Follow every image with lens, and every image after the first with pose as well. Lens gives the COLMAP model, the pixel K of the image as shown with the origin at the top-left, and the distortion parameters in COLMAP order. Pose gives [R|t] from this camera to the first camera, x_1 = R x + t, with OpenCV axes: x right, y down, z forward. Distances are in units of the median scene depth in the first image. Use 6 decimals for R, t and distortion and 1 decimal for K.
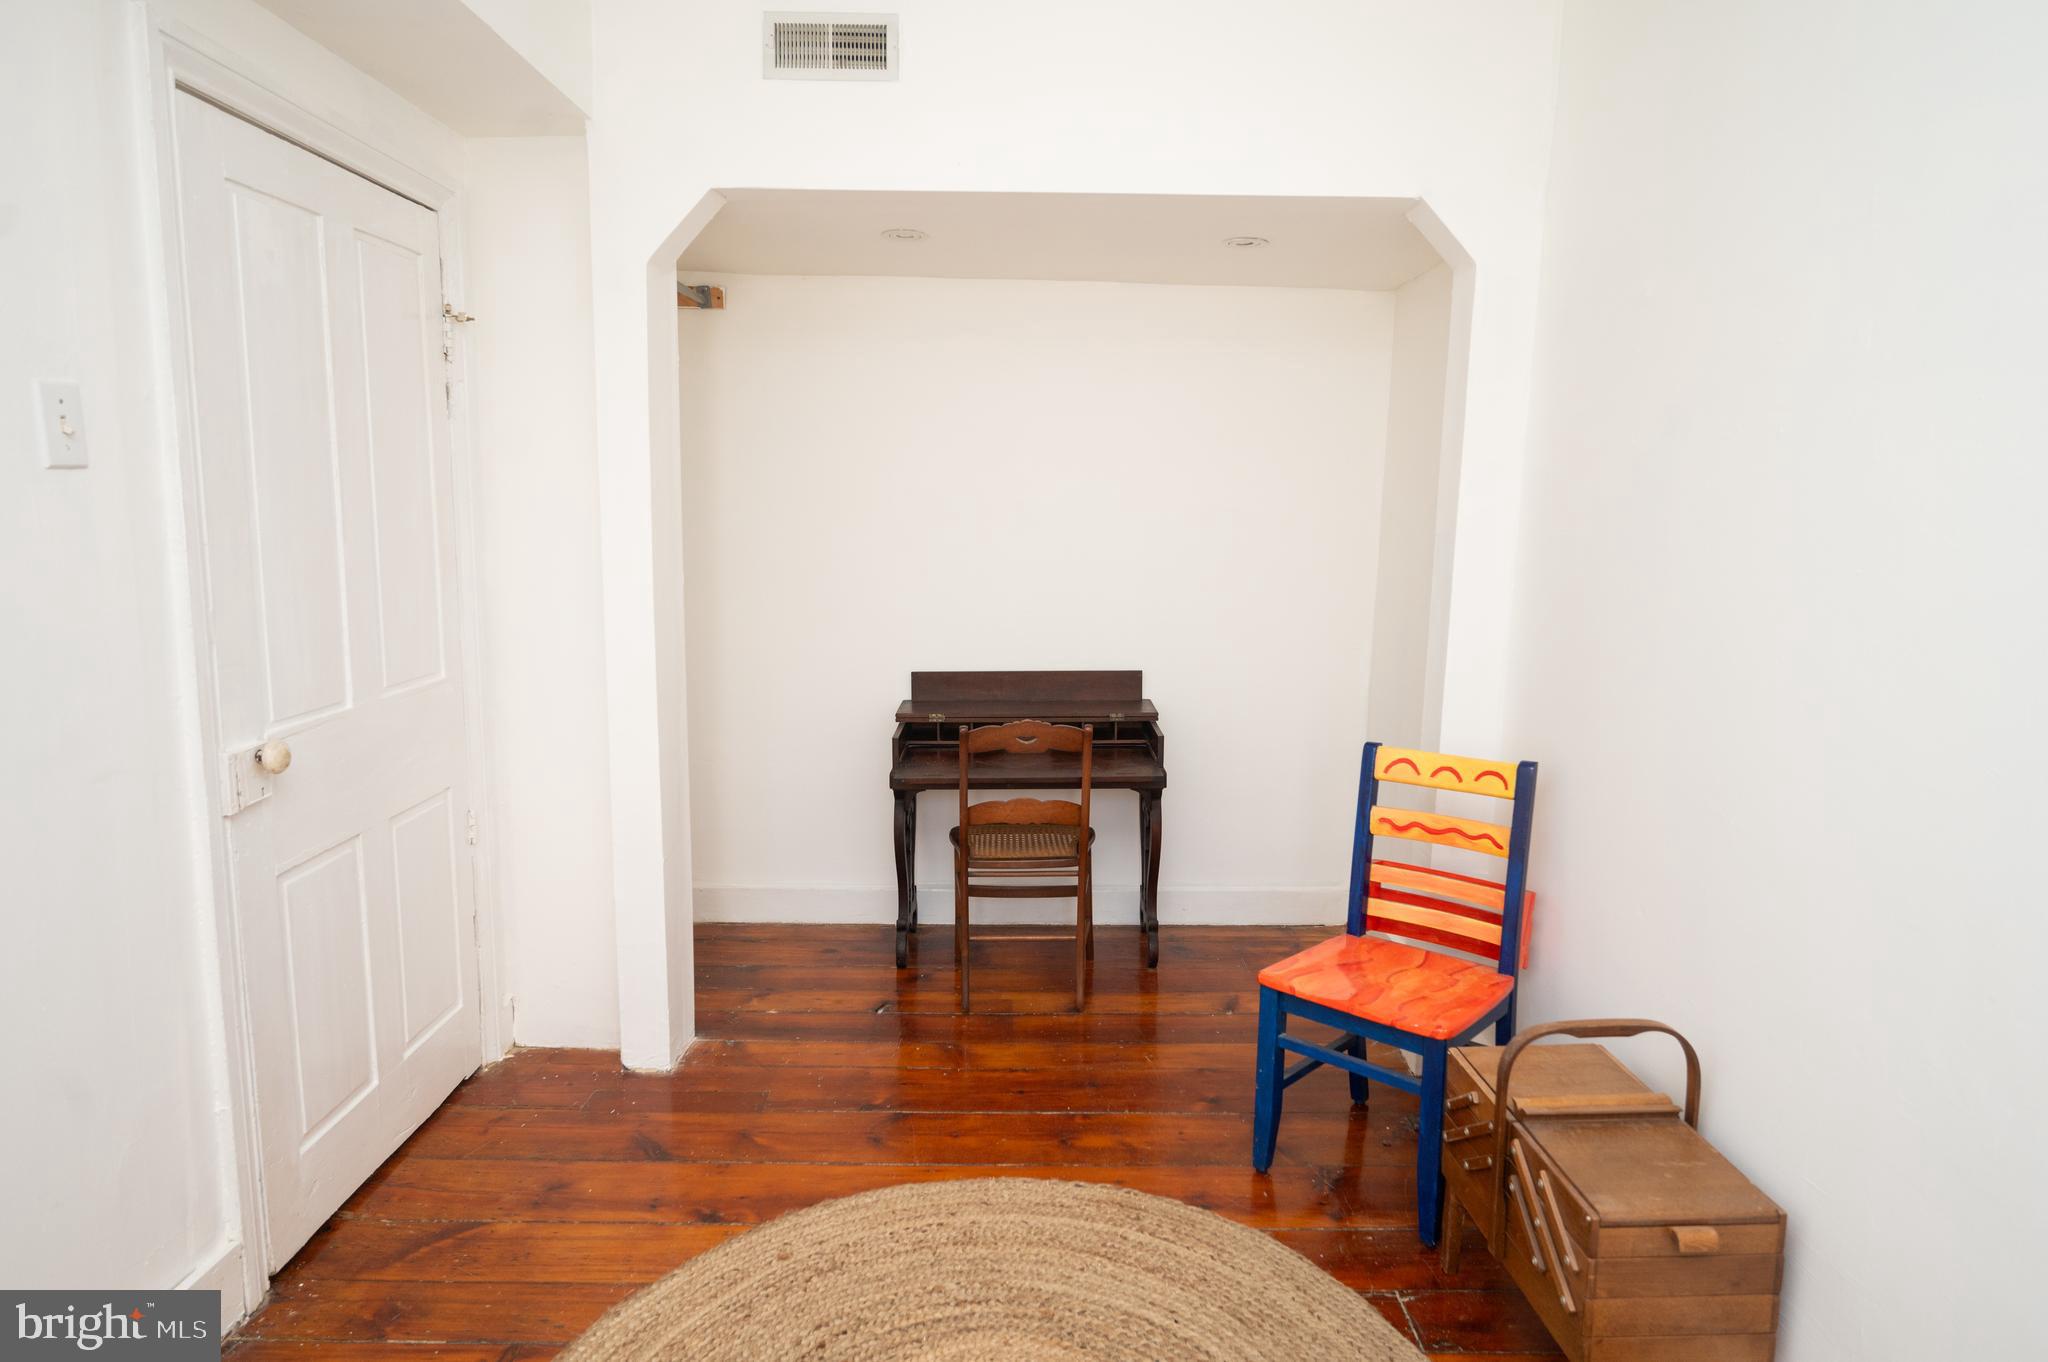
lens RADIAL K [[1222.4, 0, 1024.9], [0, 1222.4, 678.5], [0, 0, 1]] dist [-0.003929, 0.001900]
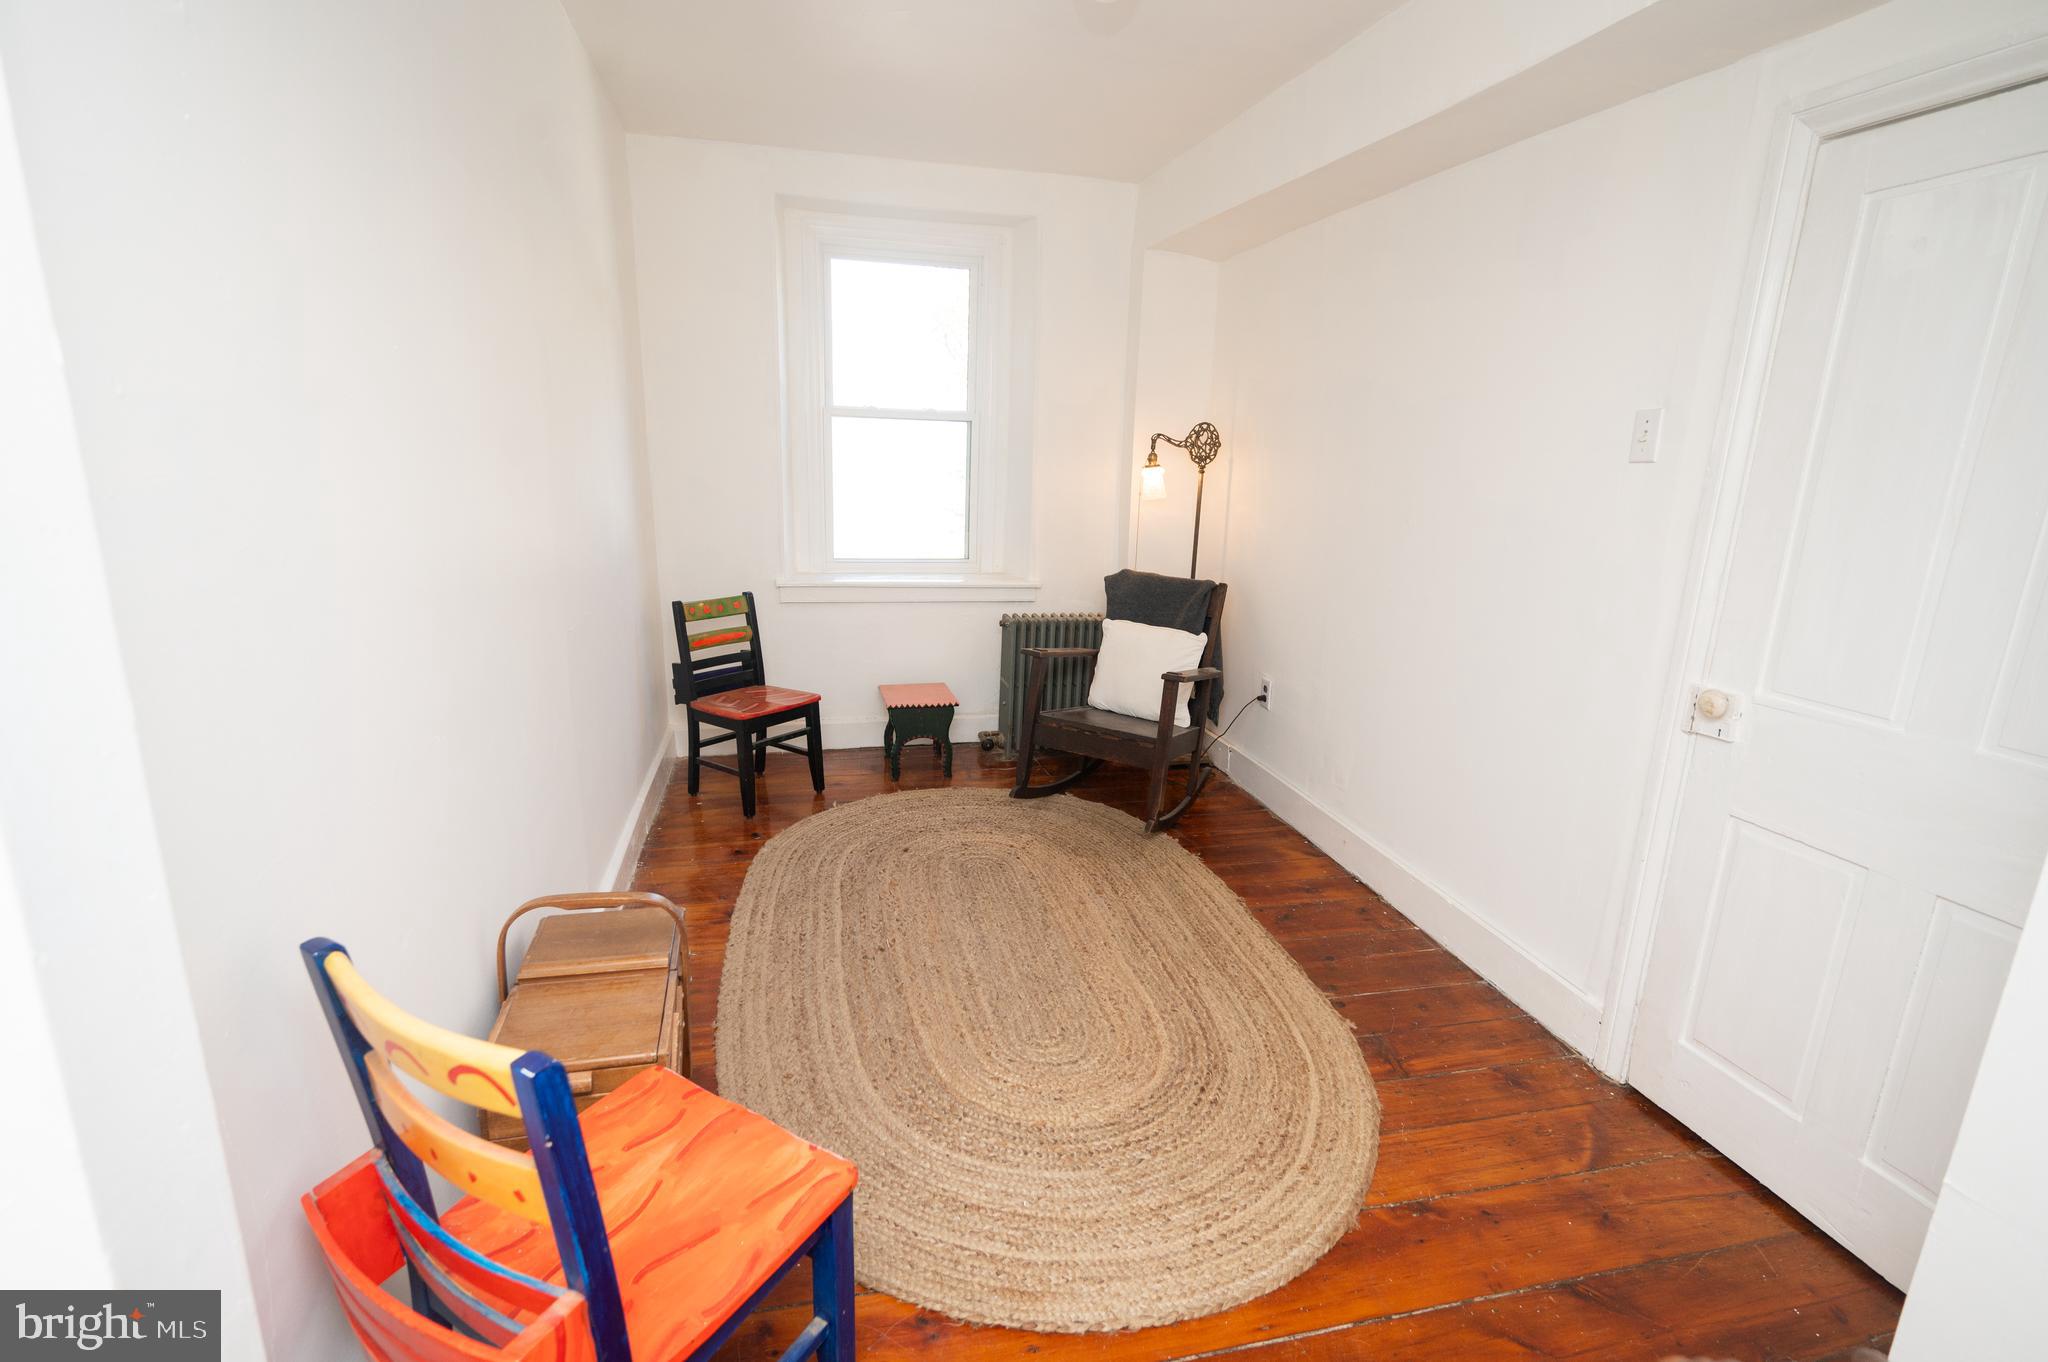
lens RADIAL K [[924.8, 0, 1021.3], [0, 924.8, 685.5], [0, 0, 1]] dist [0.000574, -0.000756]
pose [[-0.969587, 0.007622, -0.244629, 0.247705], [-0.087615, 0.922468, 0.376002, -0.214357], [0.228528, 0.385999, -0.893744, 1.501669]]
